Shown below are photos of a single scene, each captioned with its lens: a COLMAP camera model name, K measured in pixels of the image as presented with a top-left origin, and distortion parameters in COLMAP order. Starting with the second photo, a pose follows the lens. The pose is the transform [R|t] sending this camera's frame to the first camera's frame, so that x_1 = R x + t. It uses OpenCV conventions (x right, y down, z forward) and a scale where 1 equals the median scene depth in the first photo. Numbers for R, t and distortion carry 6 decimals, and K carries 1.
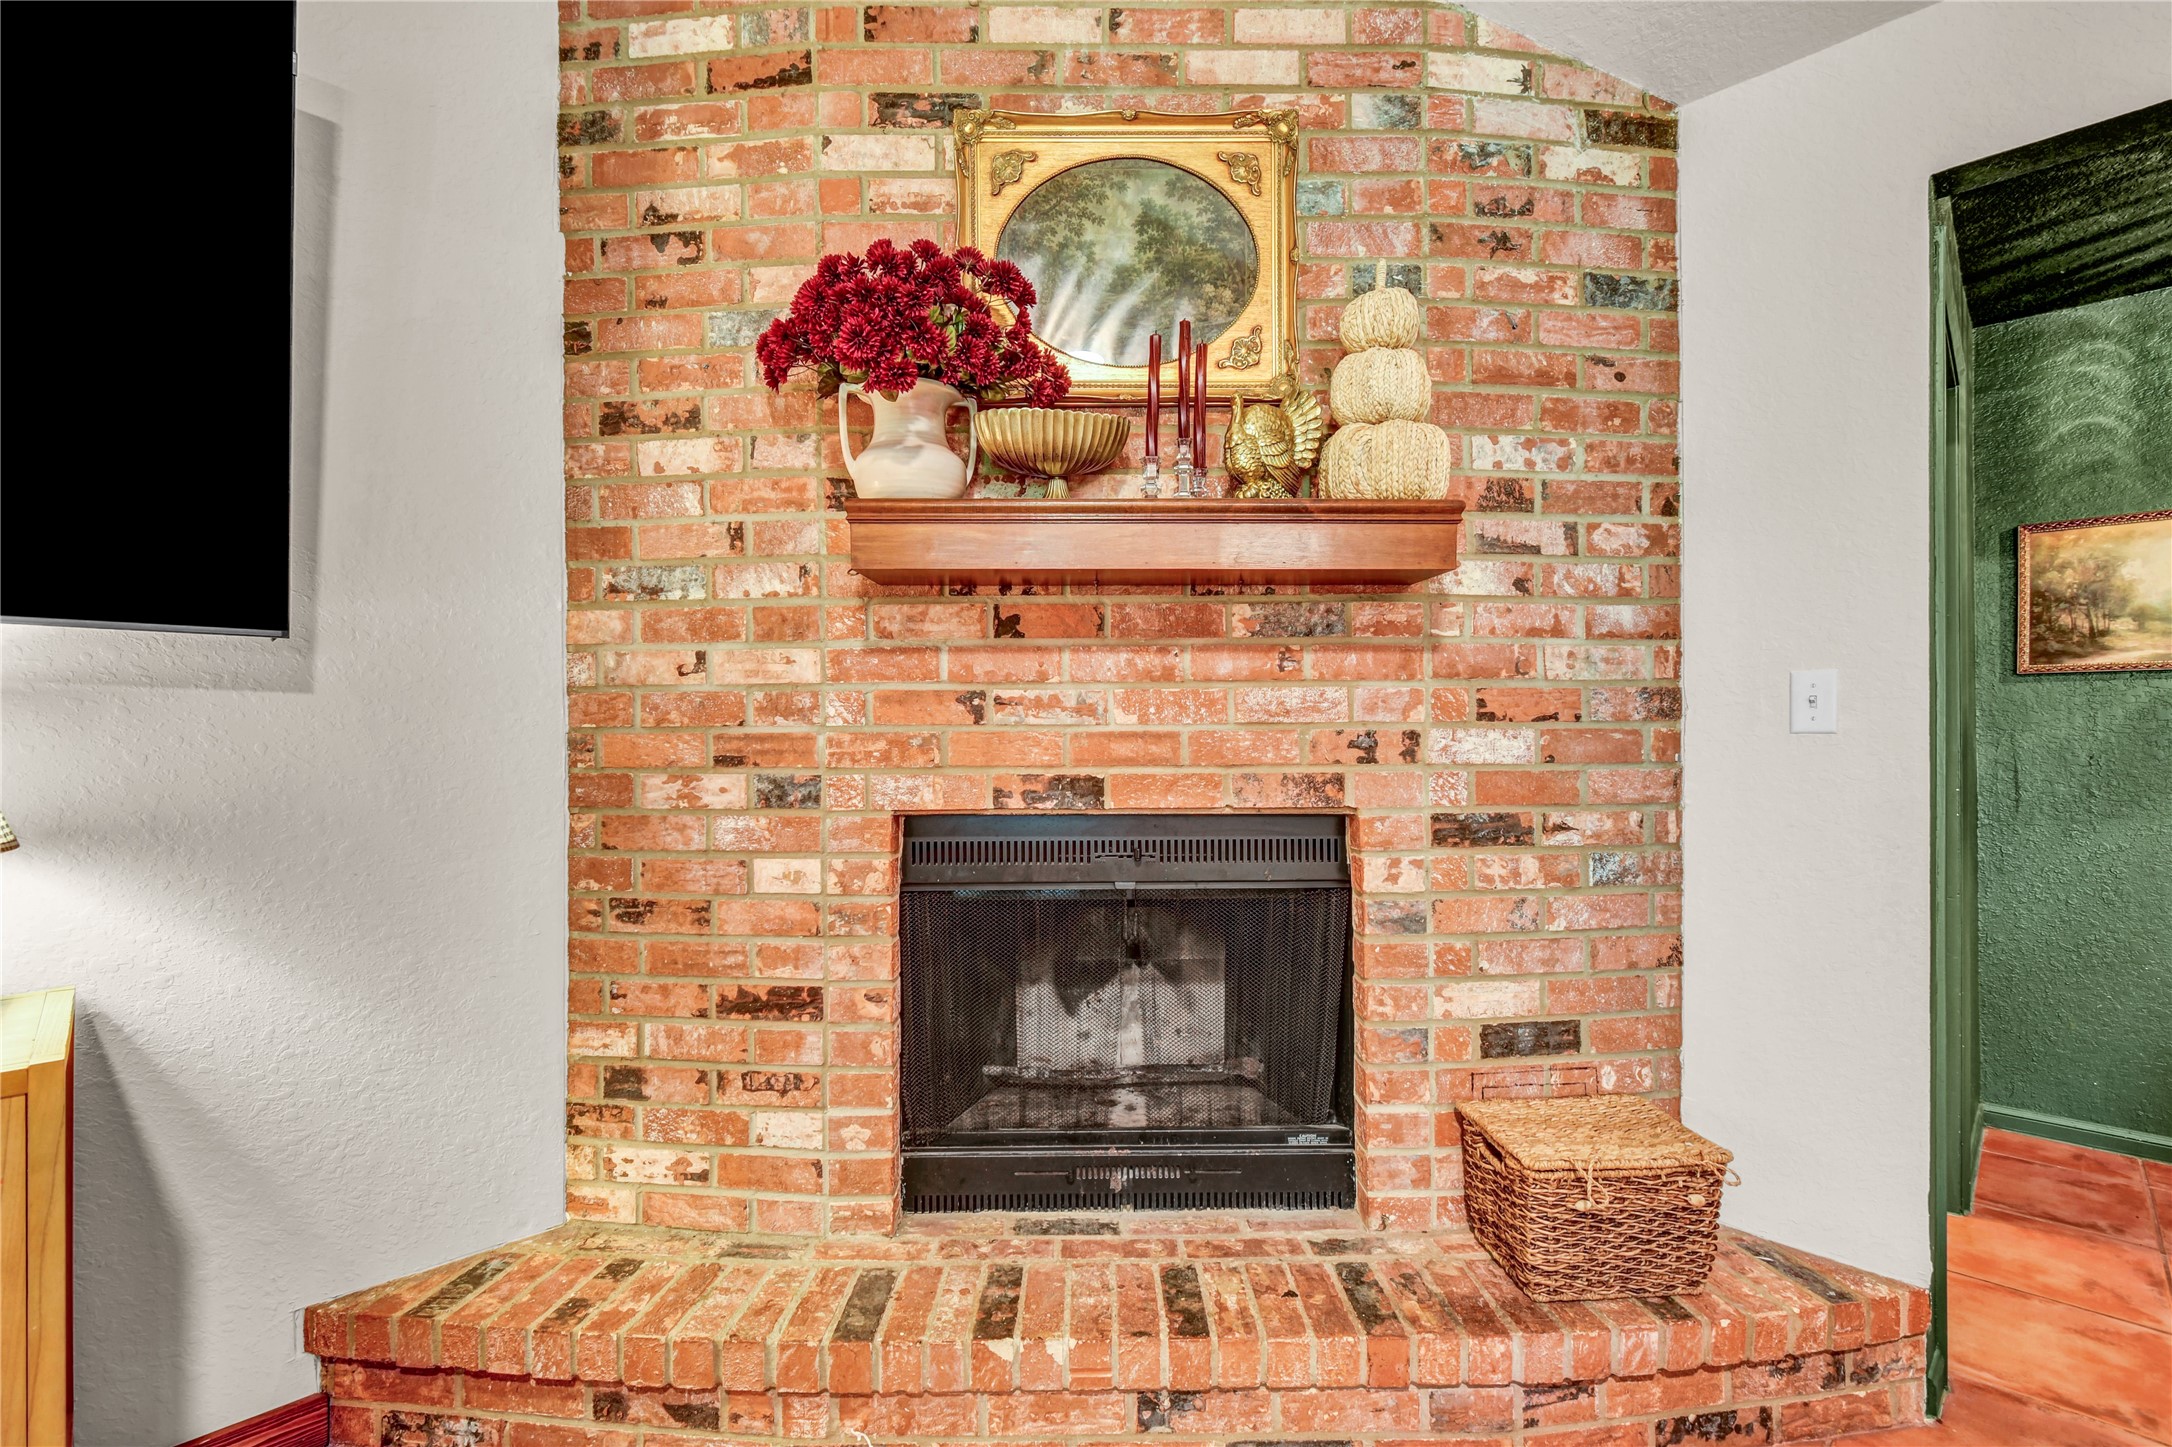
lens RADIAL K [[967.0, 0, 1085.4], [0, 967.0, 733.2], [0, 0, 1]] dist [0.007018, -0.003876]
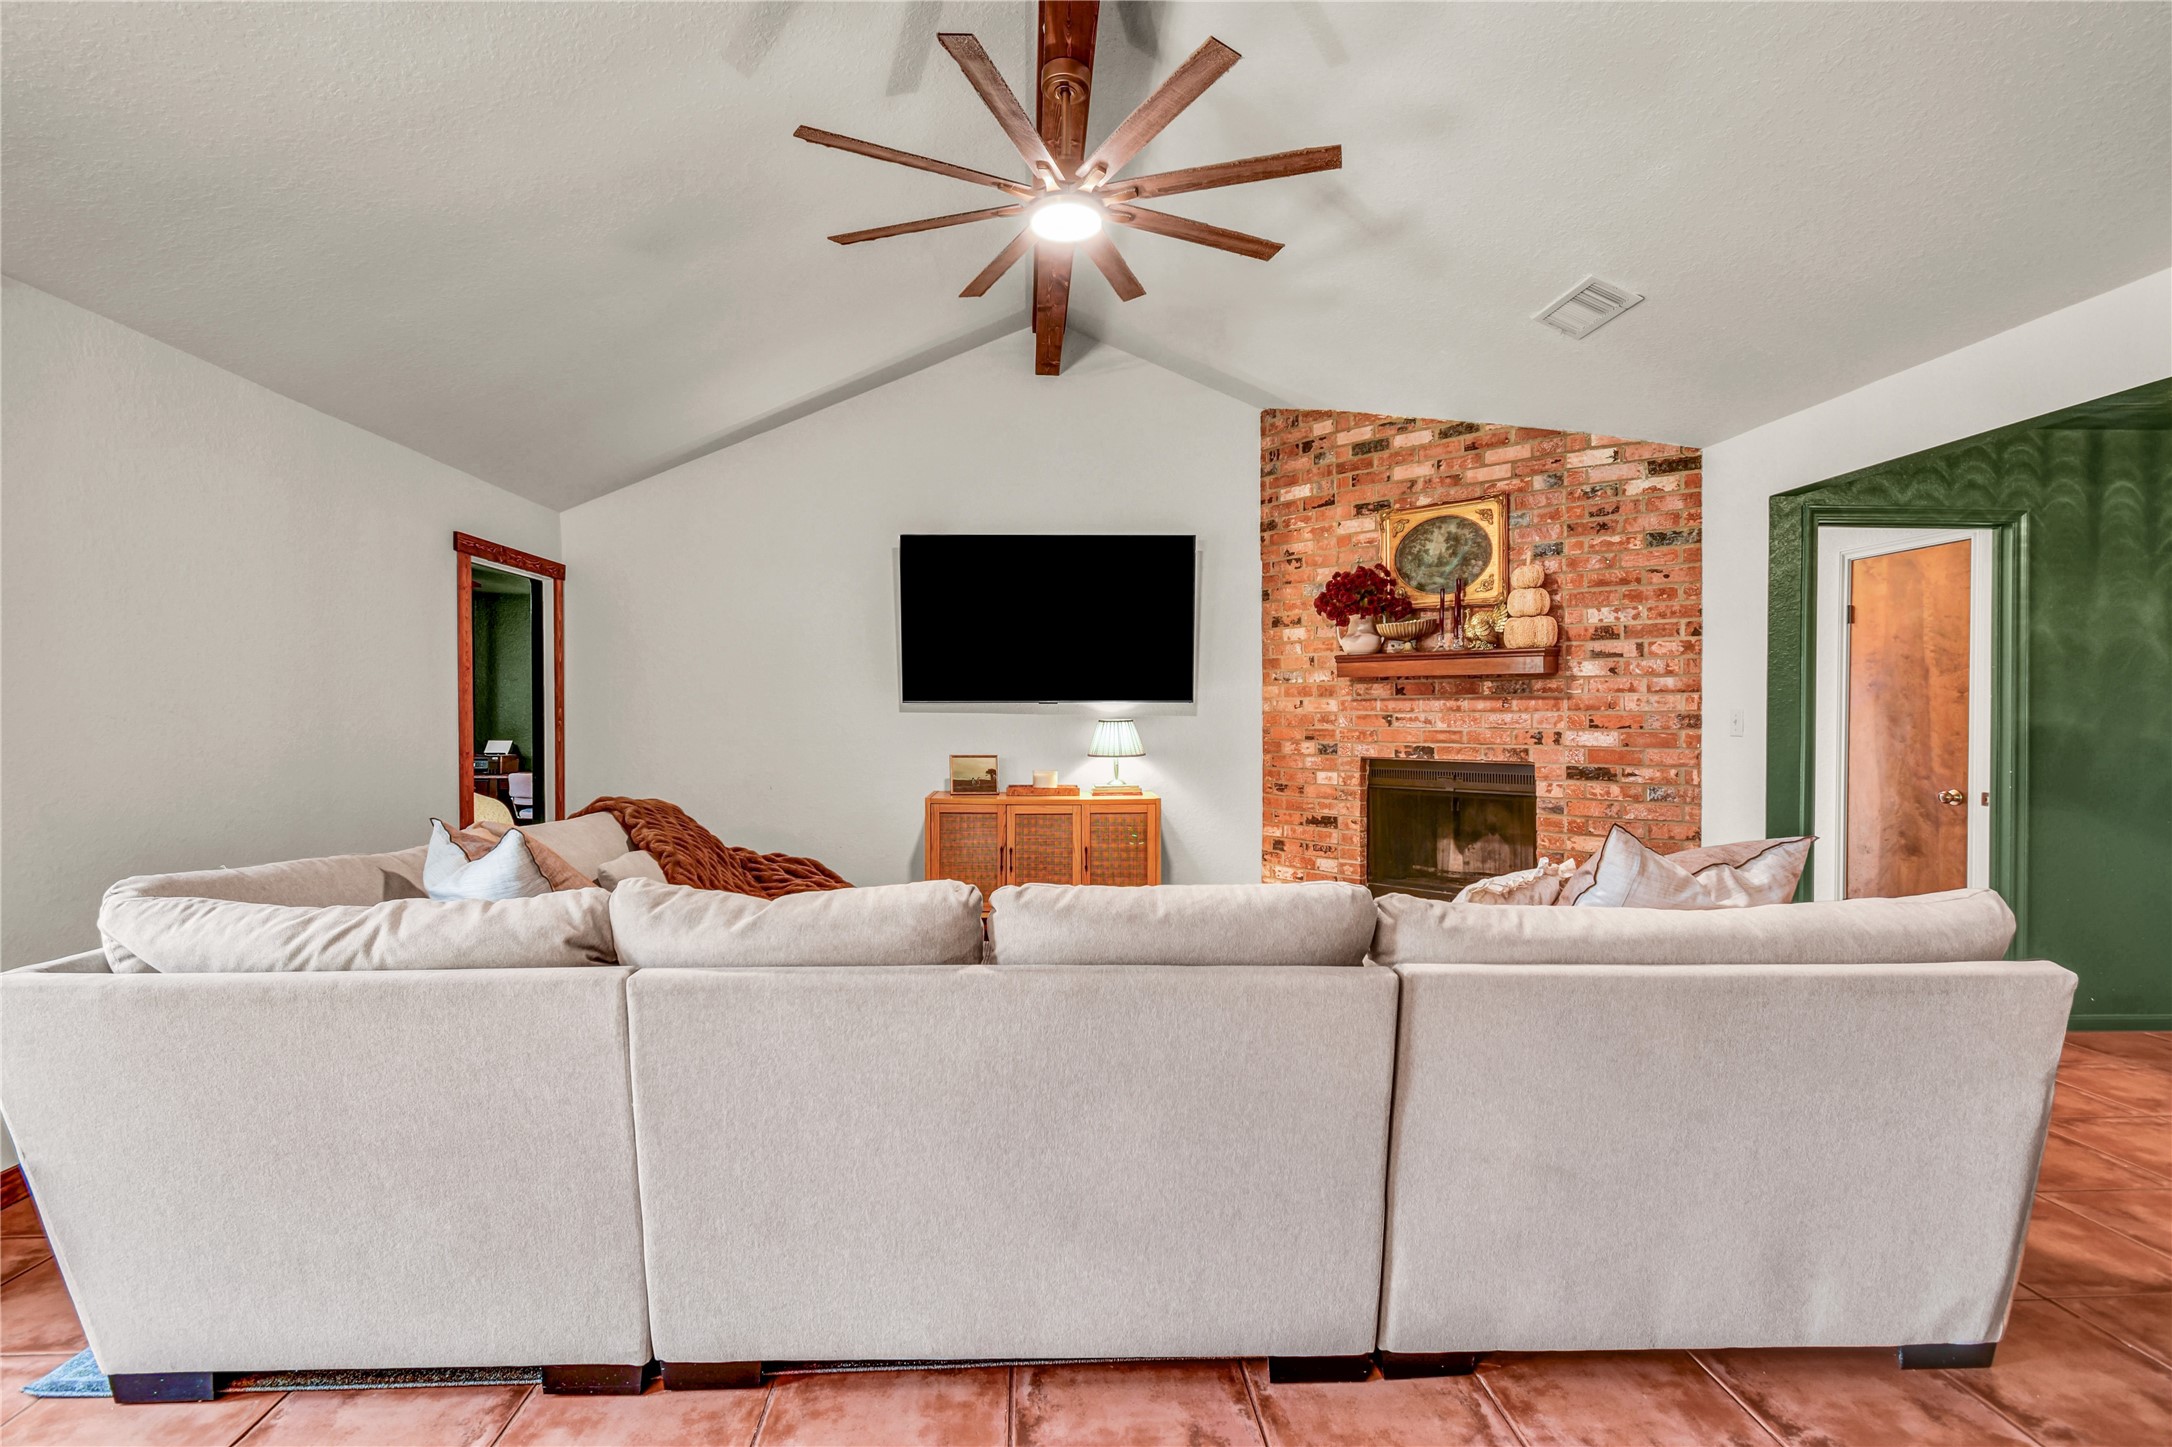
lens RADIAL K [[967.0, 0, 1090.9], [0, 967.0, 717.4], [0, 0, 1]] dist [0.007018, -0.003876]
pose [[0.744438, 0.008083, -0.667642, 1.084811], [0.000004, 0.999927, 0.012111, -0.068459], [0.667691, -0.009018, 0.744384, -1.606745]]
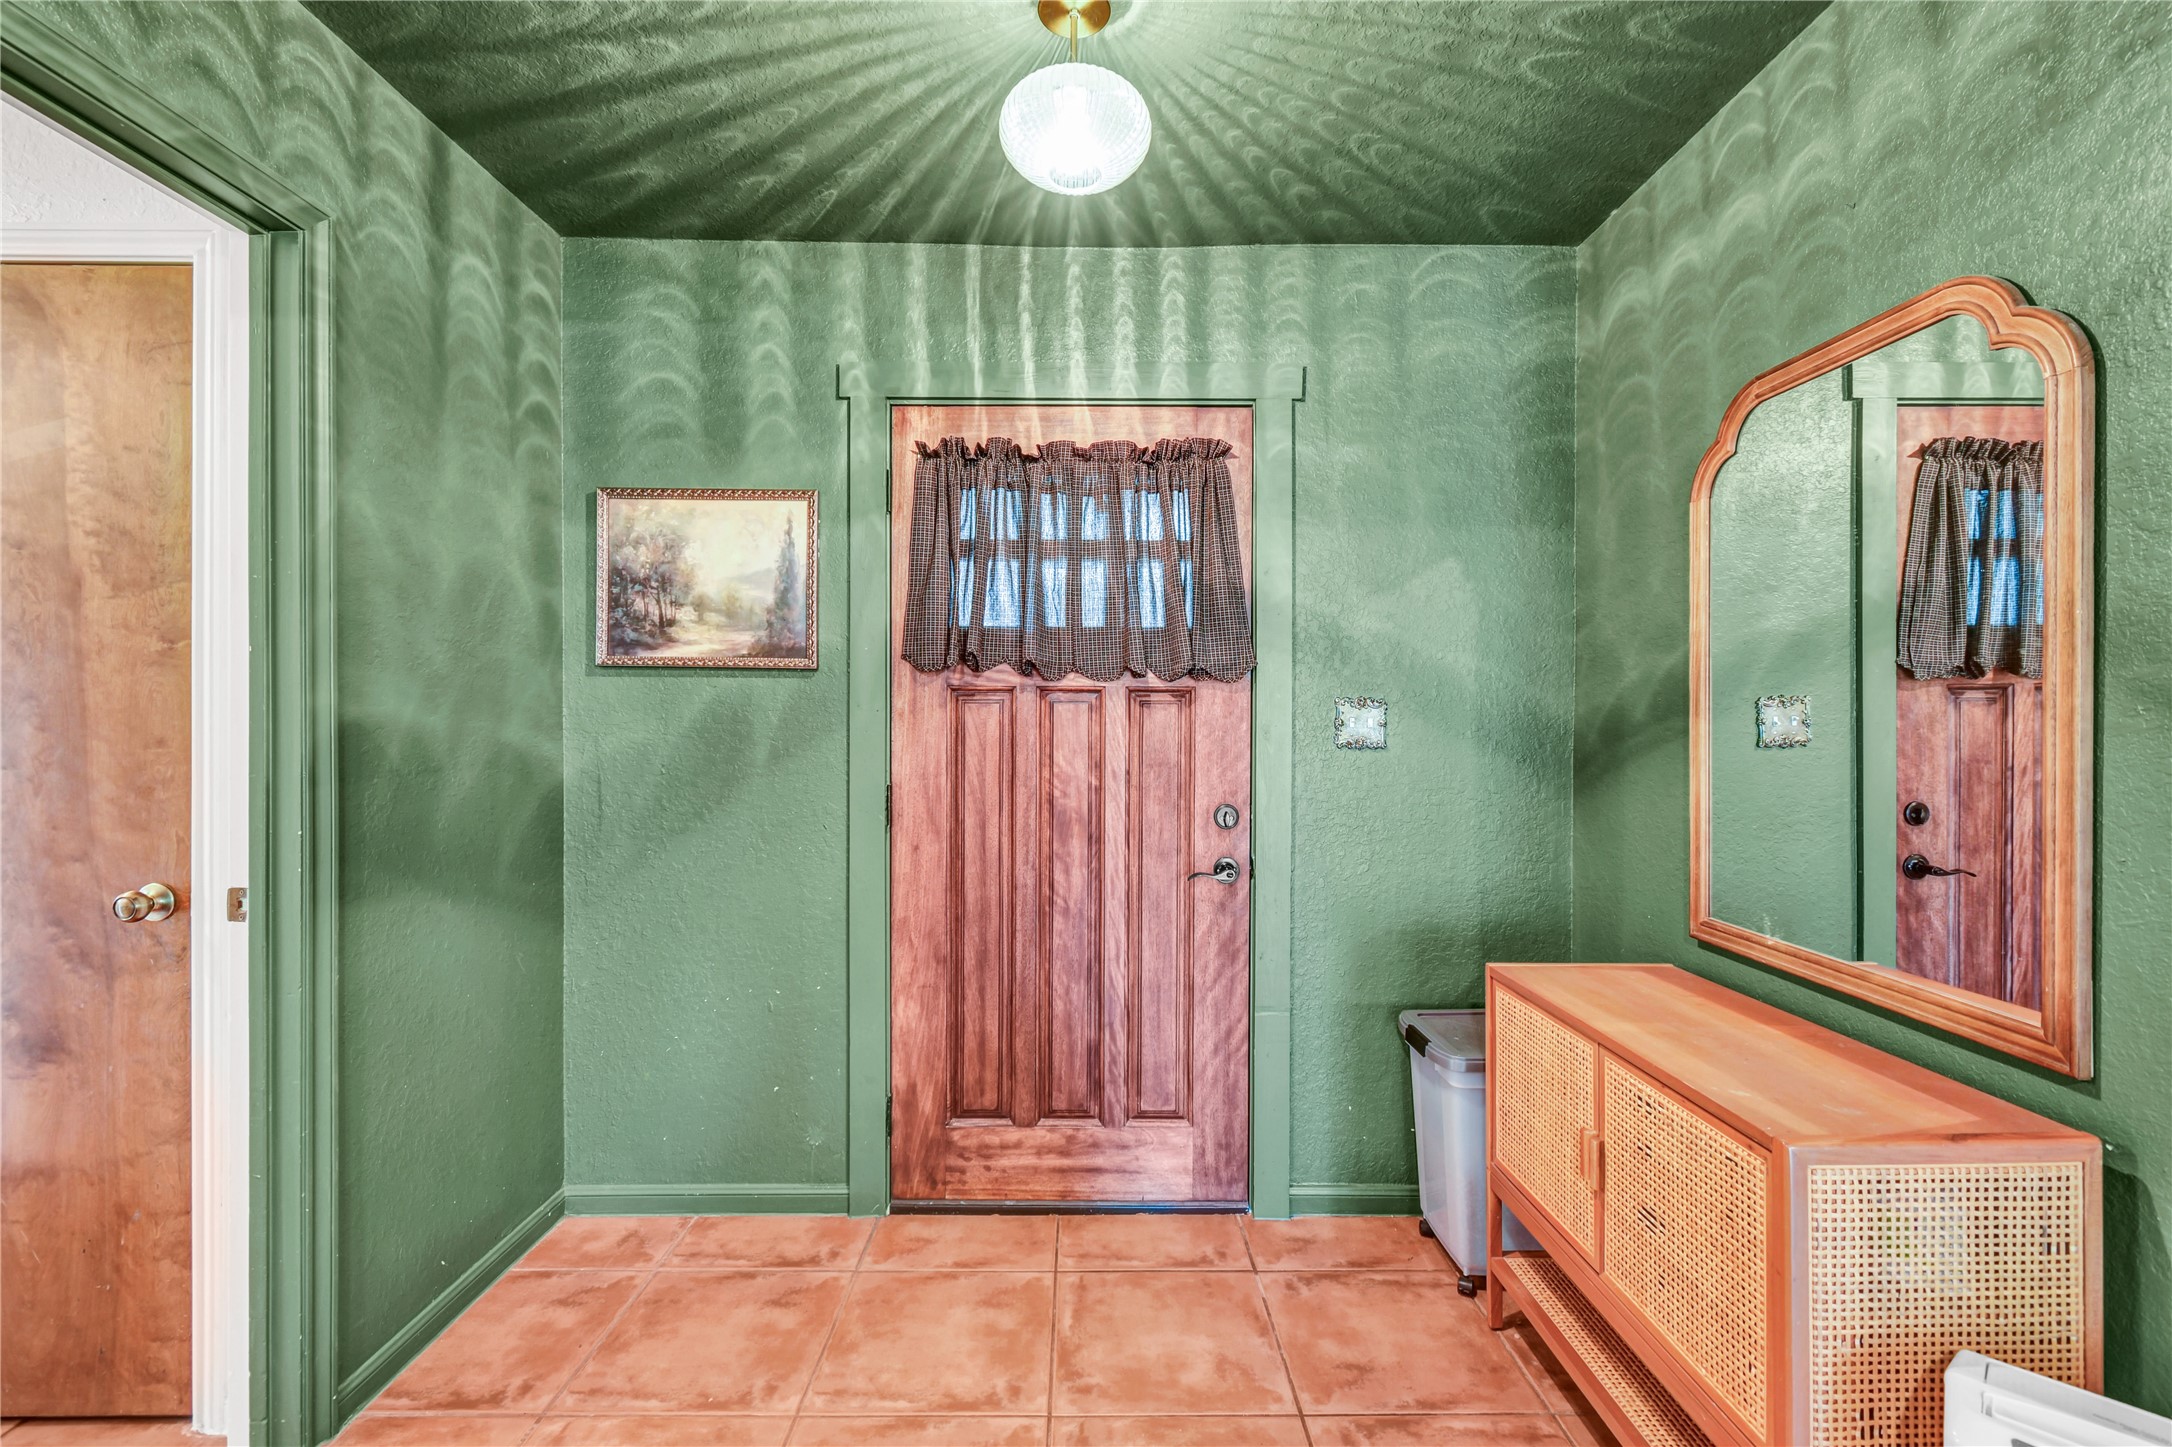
lens RADIAL K [[967.0, 0, 1085.8], [0, 967.0, 720.6], [0, 0, 1]] dist [0.007018, -0.003876]
pose [[0.707643, -0.000315, 0.706570, 1.049805], [-0.009479, 0.999906, 0.009939, -0.041366], [-0.706506, -0.013730, 0.707574, 0.181465]]
